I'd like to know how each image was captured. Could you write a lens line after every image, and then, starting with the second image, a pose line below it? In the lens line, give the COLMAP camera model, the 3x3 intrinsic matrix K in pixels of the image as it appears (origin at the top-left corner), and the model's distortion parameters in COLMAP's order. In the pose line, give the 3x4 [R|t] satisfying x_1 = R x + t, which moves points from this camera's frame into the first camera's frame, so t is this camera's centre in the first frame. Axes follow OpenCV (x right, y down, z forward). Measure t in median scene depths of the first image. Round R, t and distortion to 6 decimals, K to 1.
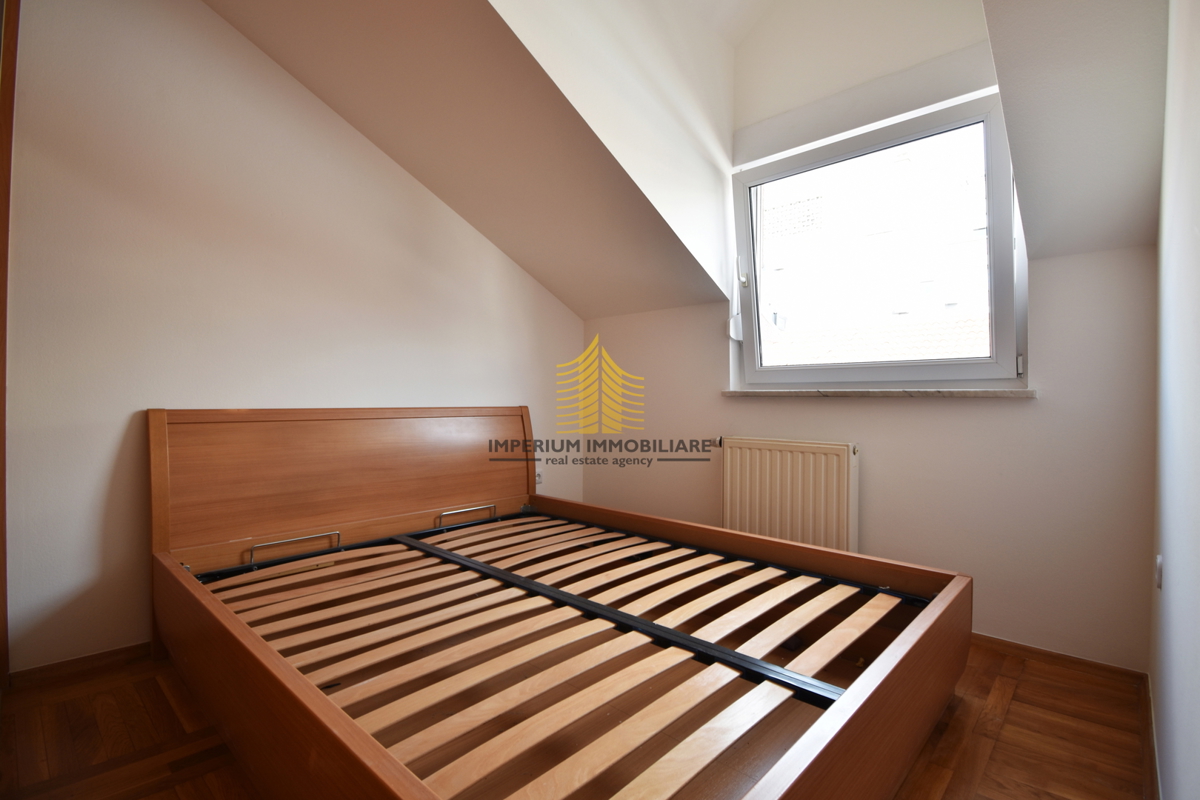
lens RADIAL K [[550.0, 0, 600.0], [0, 550.0, 400.0], [0, 0, 1]] dist [0.024245, -0.031912]
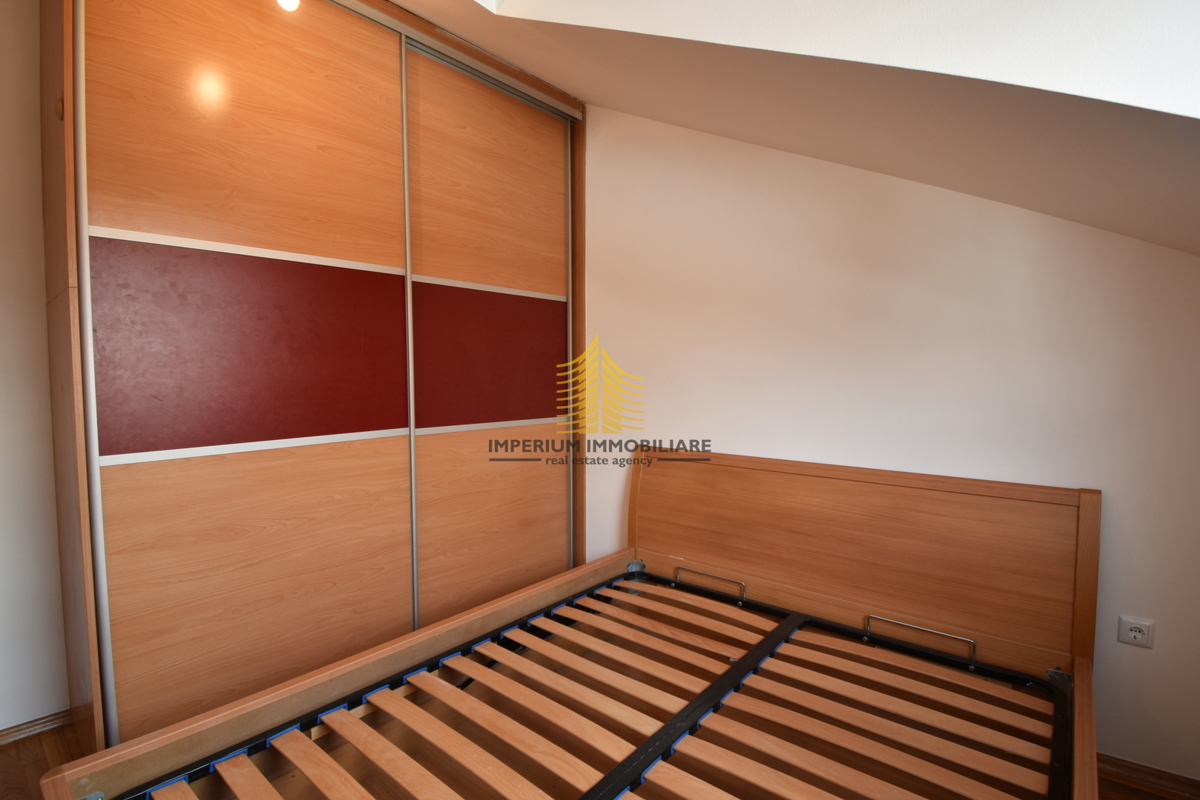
lens RADIAL K [[550.0, 0, 600.0], [0, 550.0, 400.0], [0, 0, 1]] dist [0.024245, -0.031912]
pose [[0.043924, 0.035850, -0.998391, 0.506361], [-0.000572, 0.999357, 0.035860, -0.129341], [0.999035, -0.001004, 0.043917, 0.705890]]
